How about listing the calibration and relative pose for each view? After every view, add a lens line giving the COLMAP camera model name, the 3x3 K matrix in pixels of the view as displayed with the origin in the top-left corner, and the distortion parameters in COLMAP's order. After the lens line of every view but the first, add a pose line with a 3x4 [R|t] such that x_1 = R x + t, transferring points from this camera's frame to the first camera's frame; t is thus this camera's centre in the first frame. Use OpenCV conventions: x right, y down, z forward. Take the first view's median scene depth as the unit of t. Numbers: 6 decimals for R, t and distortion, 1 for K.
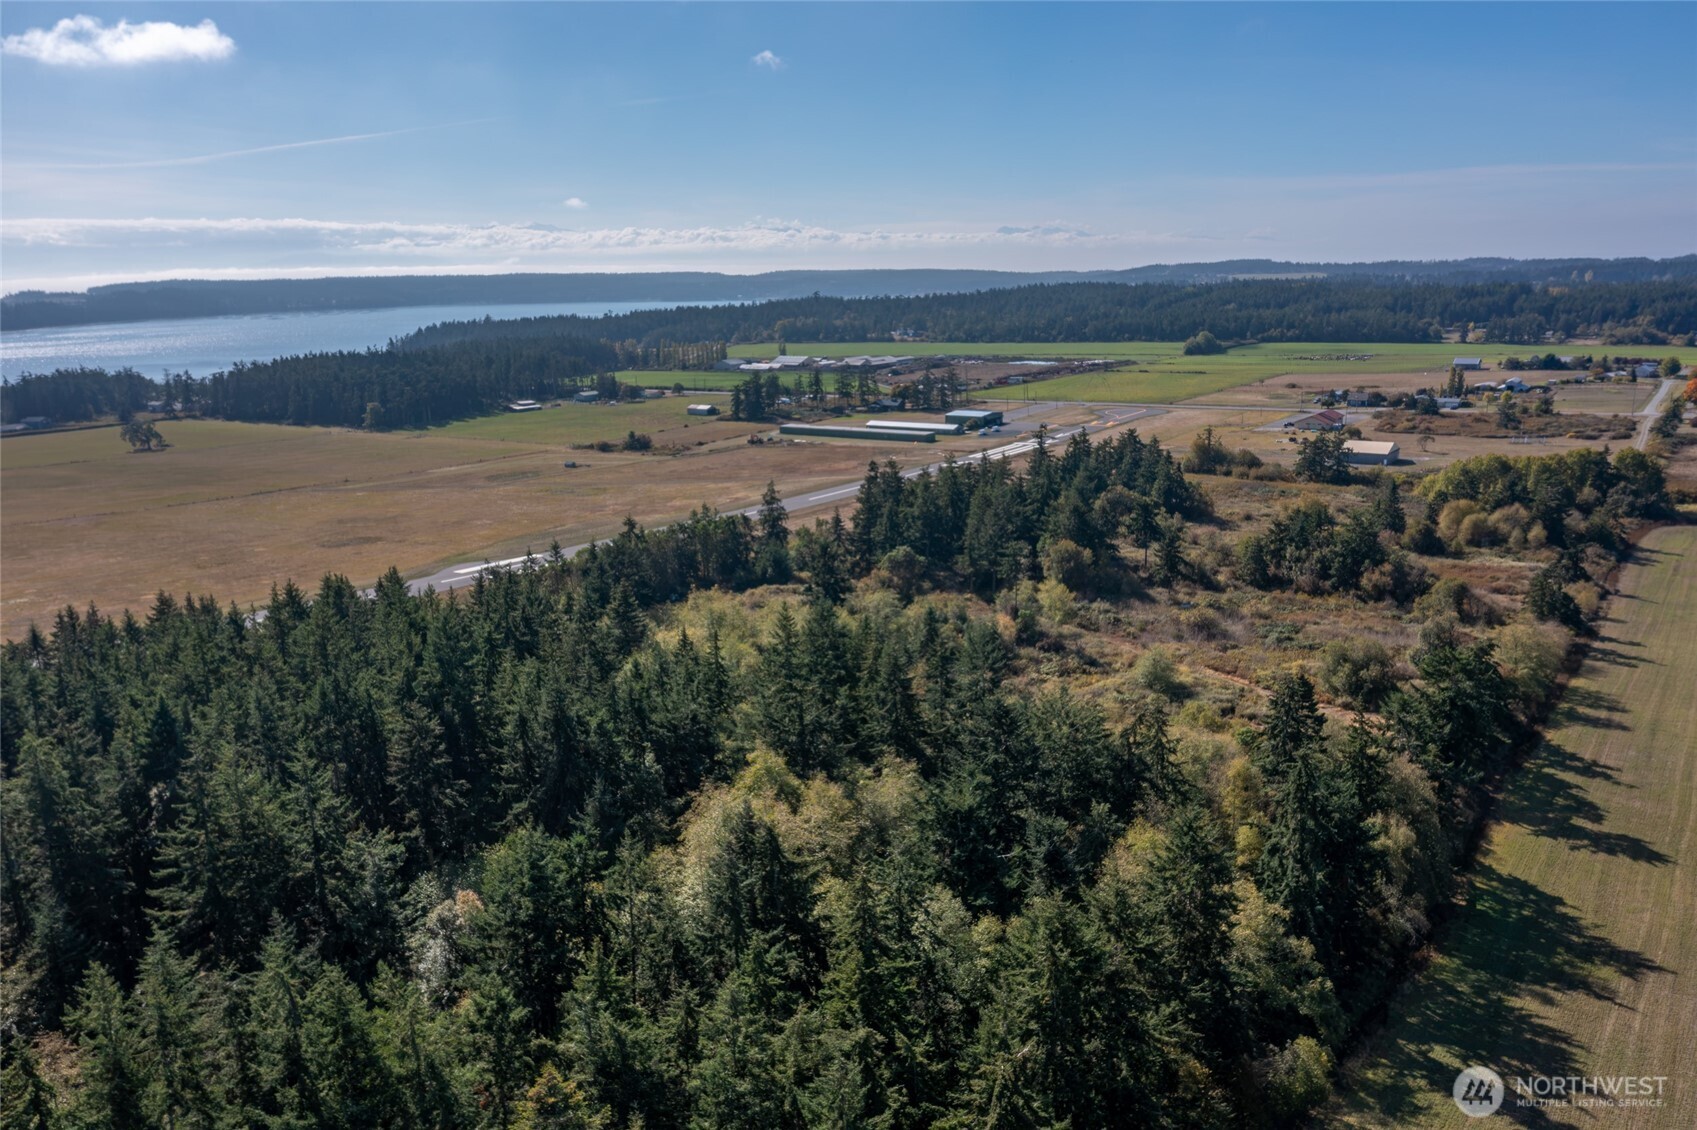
lens RADIAL K [[1355.7, 0, 852.2], [0, 1355.7, 561.9], [0, 0, 1]] dist [0.012100, 0.000320]
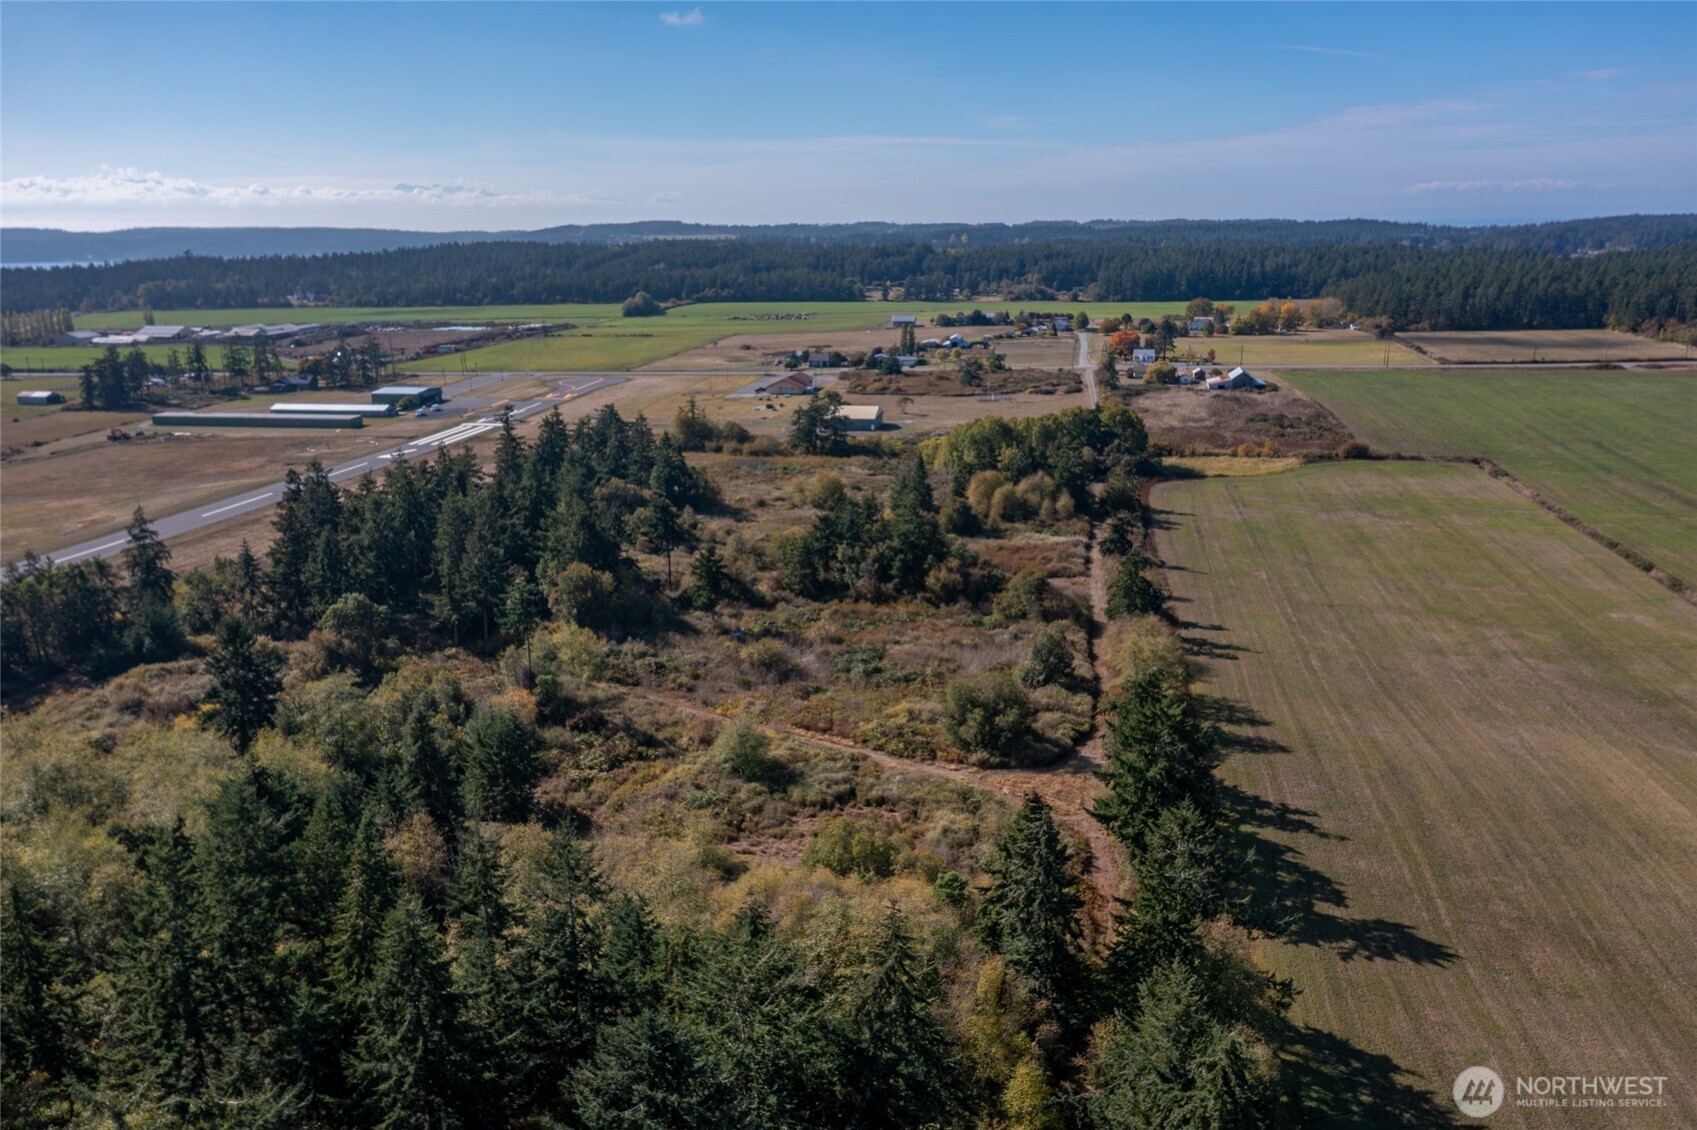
lens RADIAL K [[1355.7, 0, 852.2], [0, 1355.7, 561.9], [0, 0, 1]] dist [0.012100, 0.000320]
pose [[0.913952, -0.089767, 0.395769, -0.001397], [0.079046, 0.995928, 0.043351, -0.015157], [-0.398049, -0.008337, 0.917326, 0.094548]]
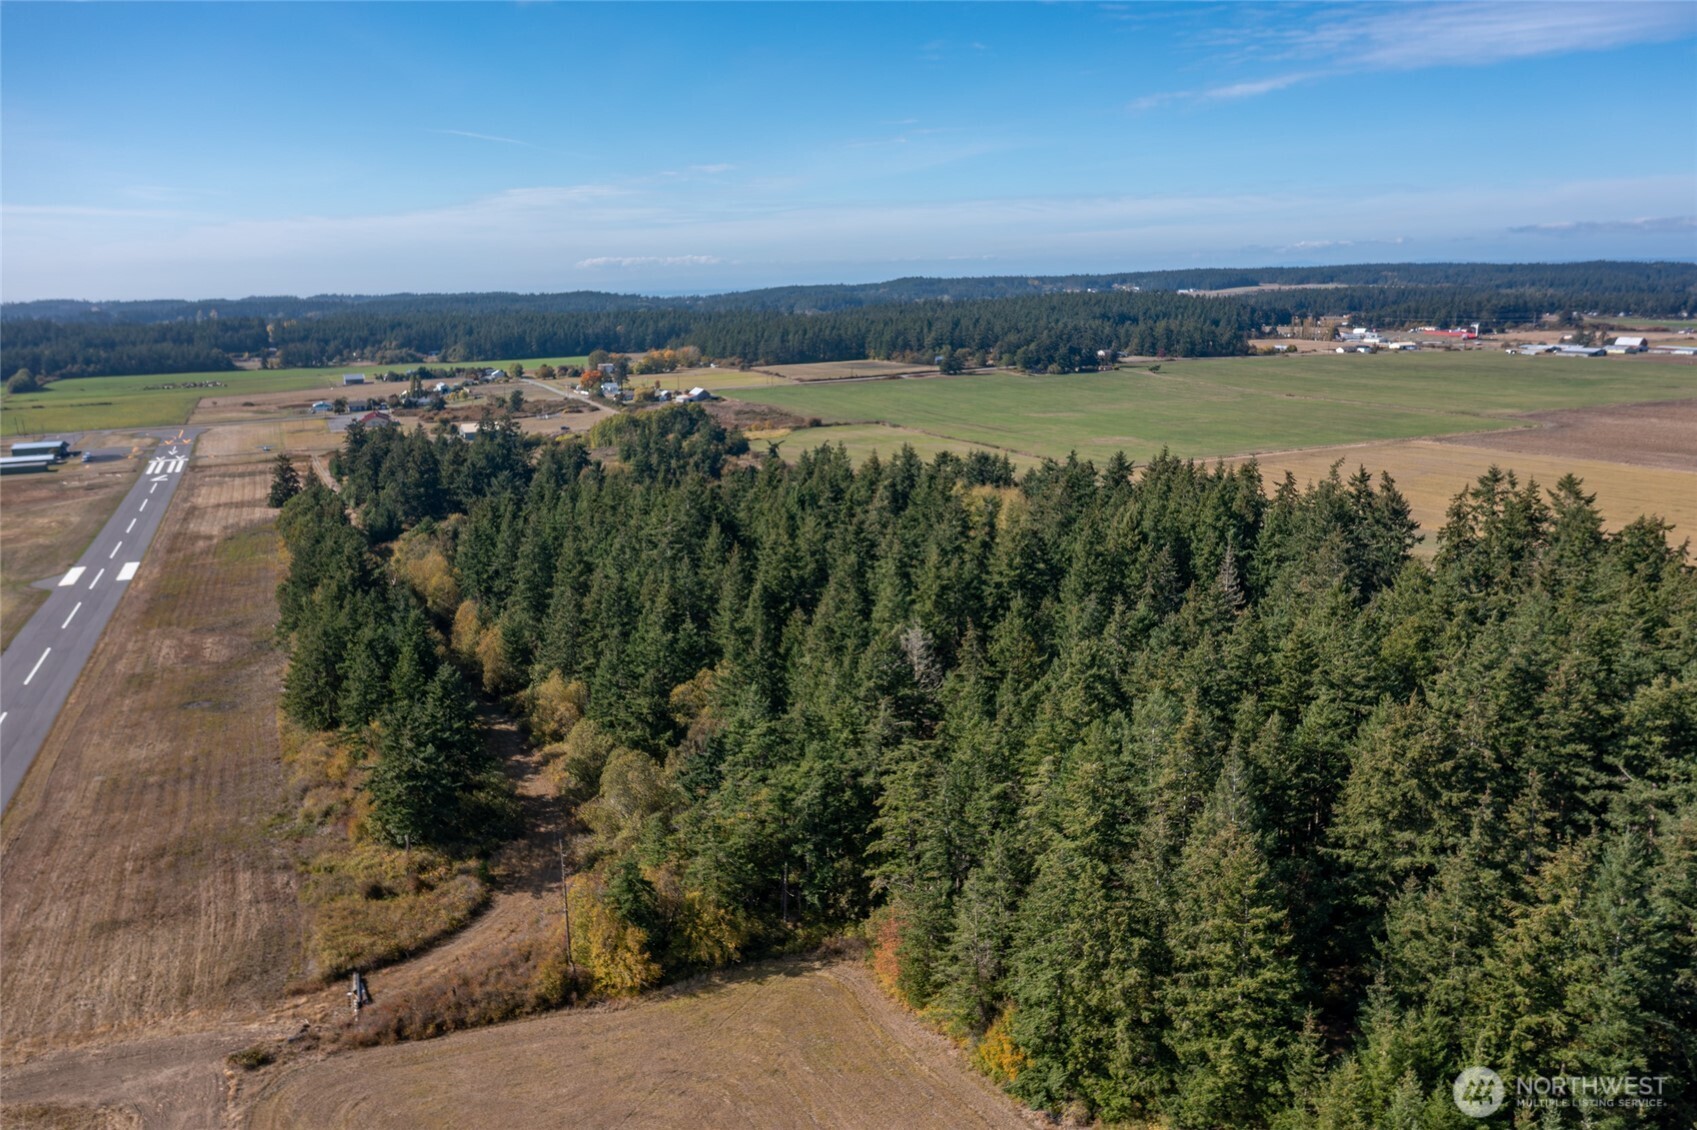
lens RADIAL K [[1355.7, 0, 852.2], [0, 1355.7, 561.9], [0, 0, 1]] dist [0.012100, 0.000320]
pose [[0.548431, -0.163586, 0.820039, -0.366327], [0.188836, 0.979573, 0.069120, 0.014621], [-0.814595, 0.116945, 0.568119, -0.024891]]
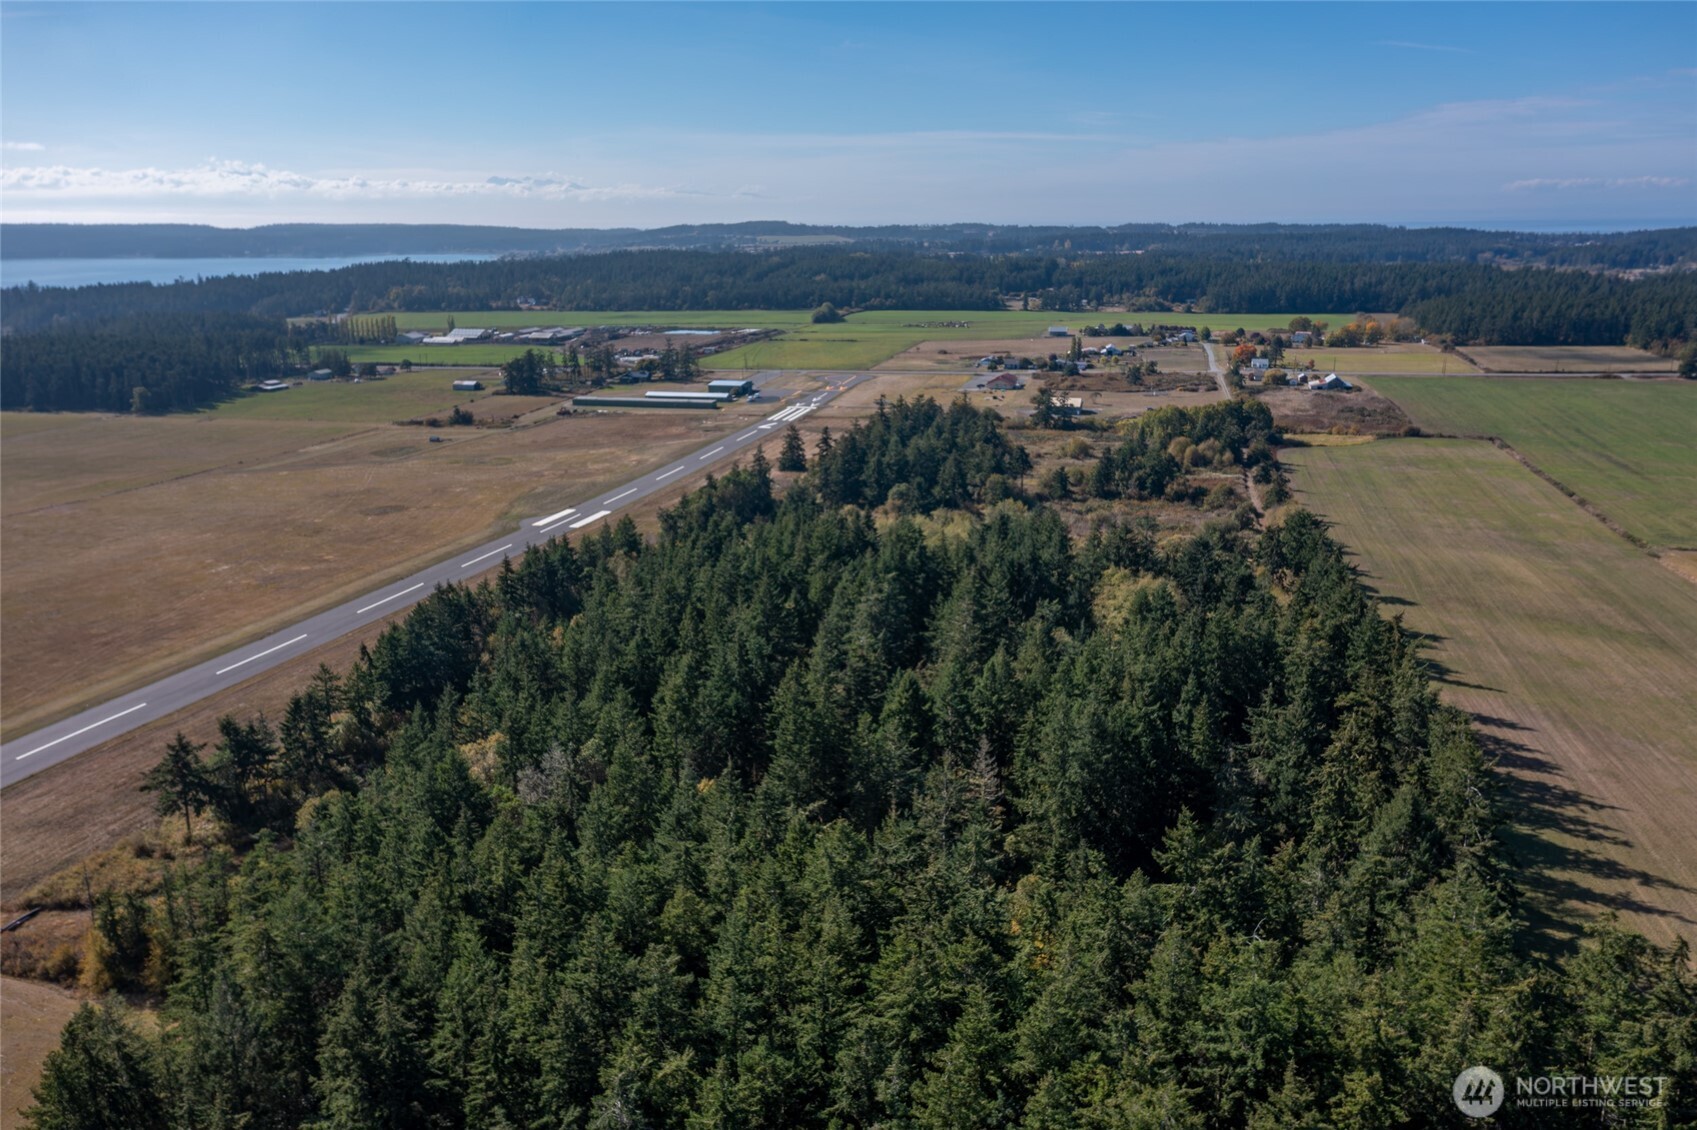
lens RADIAL K [[1355.7, 0, 852.2], [0, 1355.7, 561.9], [0, 0, 1]] dist [0.012100, 0.000320]
pose [[0.935975, -0.073122, 0.344389, -0.209598], [0.061781, 0.997128, 0.043808, 0.002237], [-0.346603, -0.019727, 0.937804, -0.148338]]
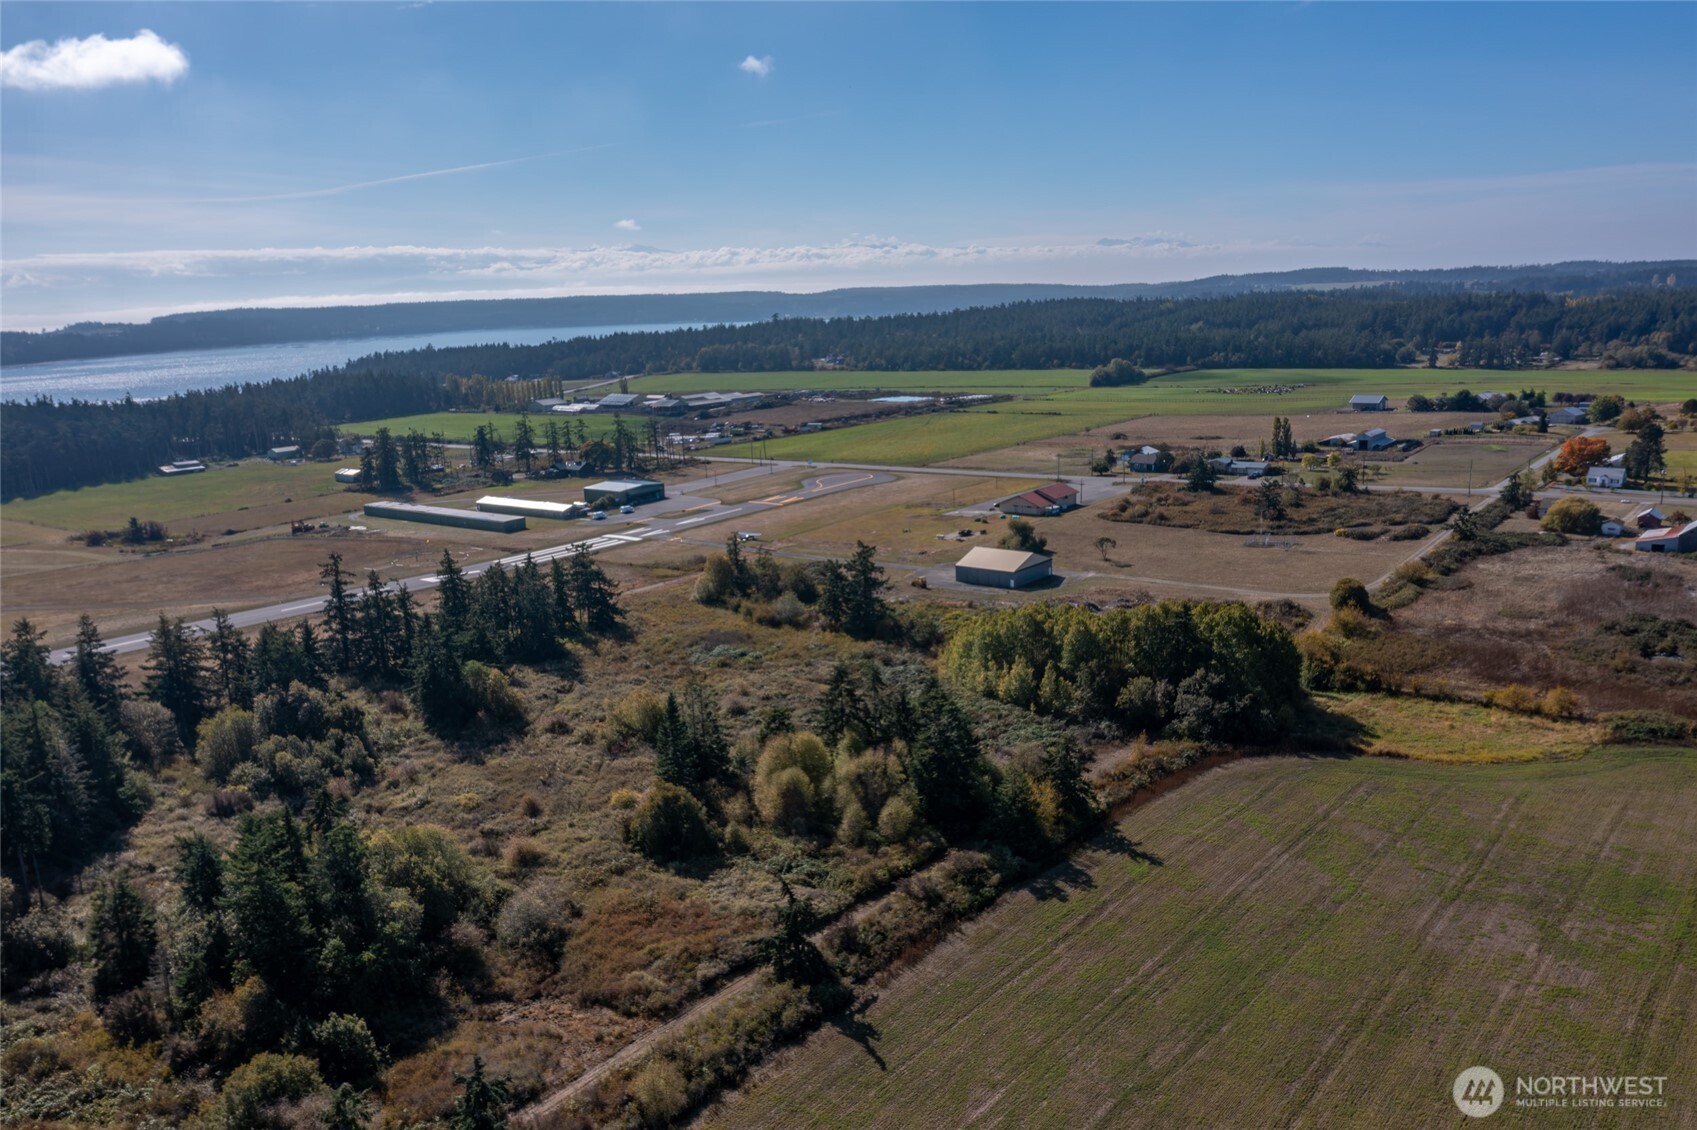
lens RADIAL K [[1353.7, 0, 848.5], [0, 1353.7, 565.0], [0, 0, 1]] dist [0.010641, 0.004465]
pose [[0.996934, -0.001901, -0.078219, 0.246756], [0.001211, 0.999960, -0.008866, -0.051906], [0.078232, 0.008744, 0.996897, 0.223785]]
